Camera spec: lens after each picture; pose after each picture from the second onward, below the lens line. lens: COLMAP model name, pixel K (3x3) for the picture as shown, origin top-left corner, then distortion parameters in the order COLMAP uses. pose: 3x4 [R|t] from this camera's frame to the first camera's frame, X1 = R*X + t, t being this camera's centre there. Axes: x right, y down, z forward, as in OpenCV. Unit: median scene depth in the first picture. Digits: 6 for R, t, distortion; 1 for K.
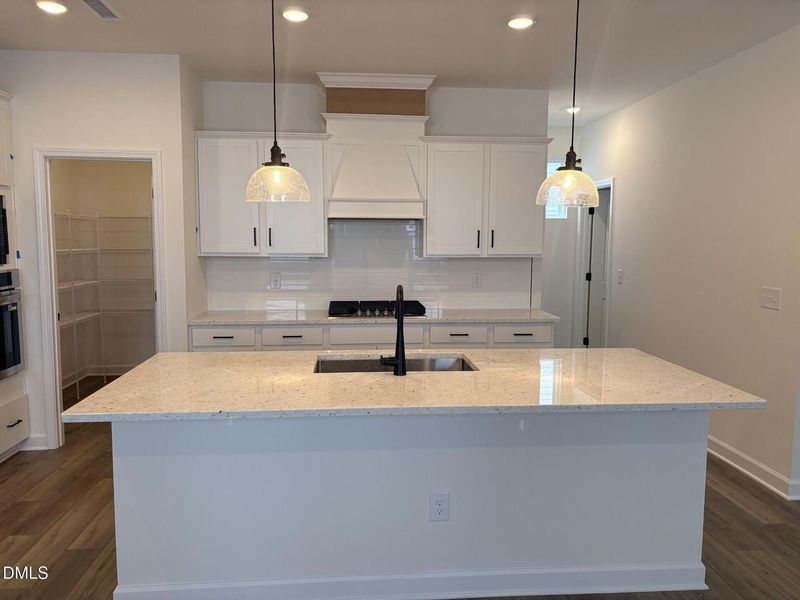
lens RADIAL K [[609.4, 0, 399.1], [0, 609.4, 294.8], [0, 0, 1]] dist [0.063631, -0.092669]
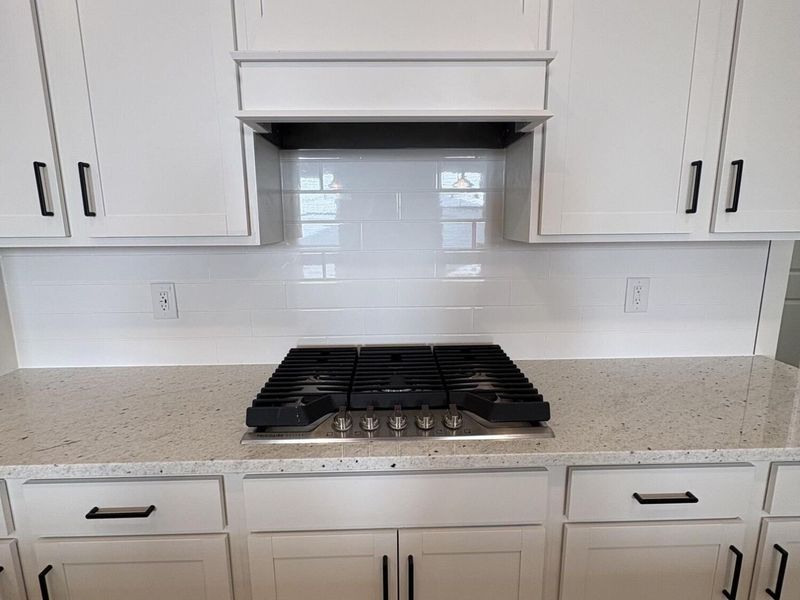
lens RADIAL K [[409.7, 0, 400.0], [0, 409.7, 300.0], [0, 0, 1]] dist [0.001088, 0.000302]
pose [[0.998655, 0.000147, -0.051843, -0.025235], [0.004695, 0.995629, 0.093279, -0.055457], [0.051630, -0.093397, 0.994289, 0.814591]]
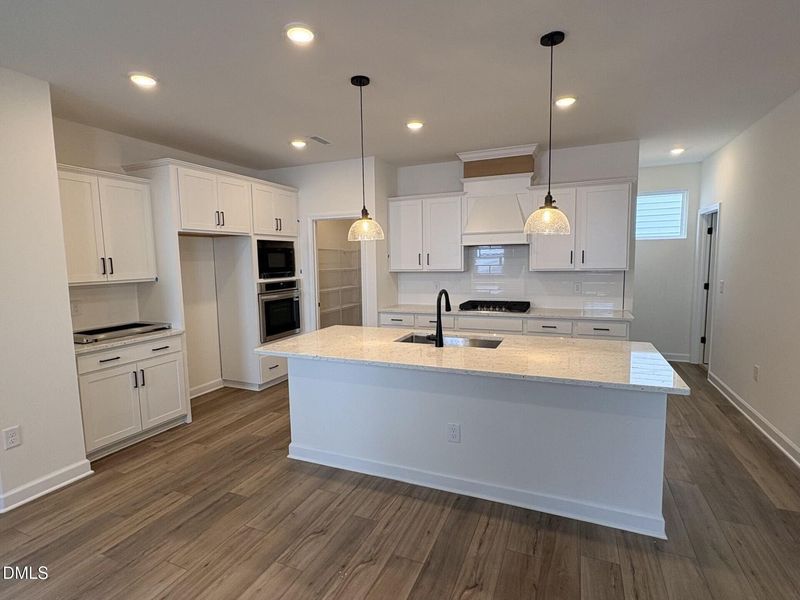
lens RADIAL K [[409.7, 0, 400.0], [0, 409.7, 300.0], [0, 0, 1]] dist [0.001088, 0.000302]
pose [[0.880611, 0.025974, -0.473127, 0.240572], [-0.022003, 0.999661, 0.013927, -0.001032], [0.473329, -0.001854, 0.880884, 0.012263]]
